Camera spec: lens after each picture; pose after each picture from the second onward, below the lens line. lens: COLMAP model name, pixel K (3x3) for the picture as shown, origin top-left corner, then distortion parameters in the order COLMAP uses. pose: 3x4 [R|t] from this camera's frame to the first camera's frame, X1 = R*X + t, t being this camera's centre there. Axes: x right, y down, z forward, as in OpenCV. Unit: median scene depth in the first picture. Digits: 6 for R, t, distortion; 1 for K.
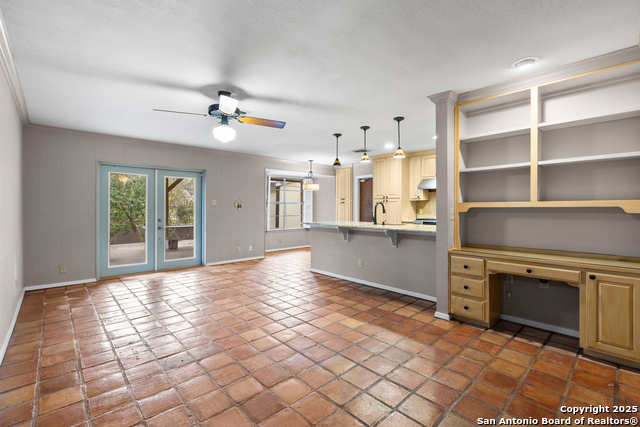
lens RADIAL K [[285.2, 0, 315.5], [0, 285.2, 207.9], [0, 0, 1]] dist [-0.003333, -0.000465]
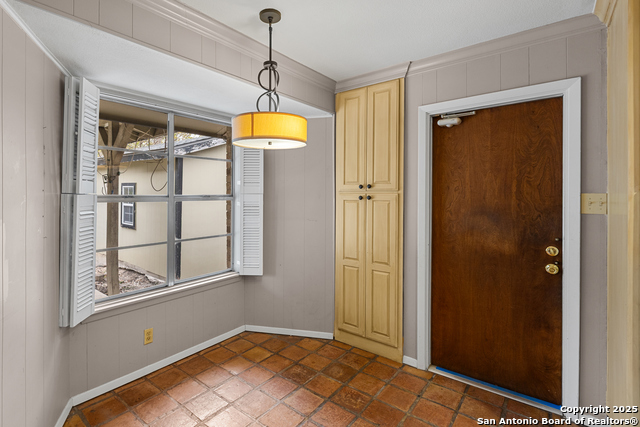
lens RADIAL K [[285.2, 0, 315.3], [0, 285.2, 189.8], [0, 0, 1]] dist [-0.003333, -0.000465]
pose [[0.978415, -0.007146, 0.206526, -0.019852], [0.007790, 0.999967, -0.002305, -0.025864], [-0.206502, 0.003864, 0.978438, 0.692098]]
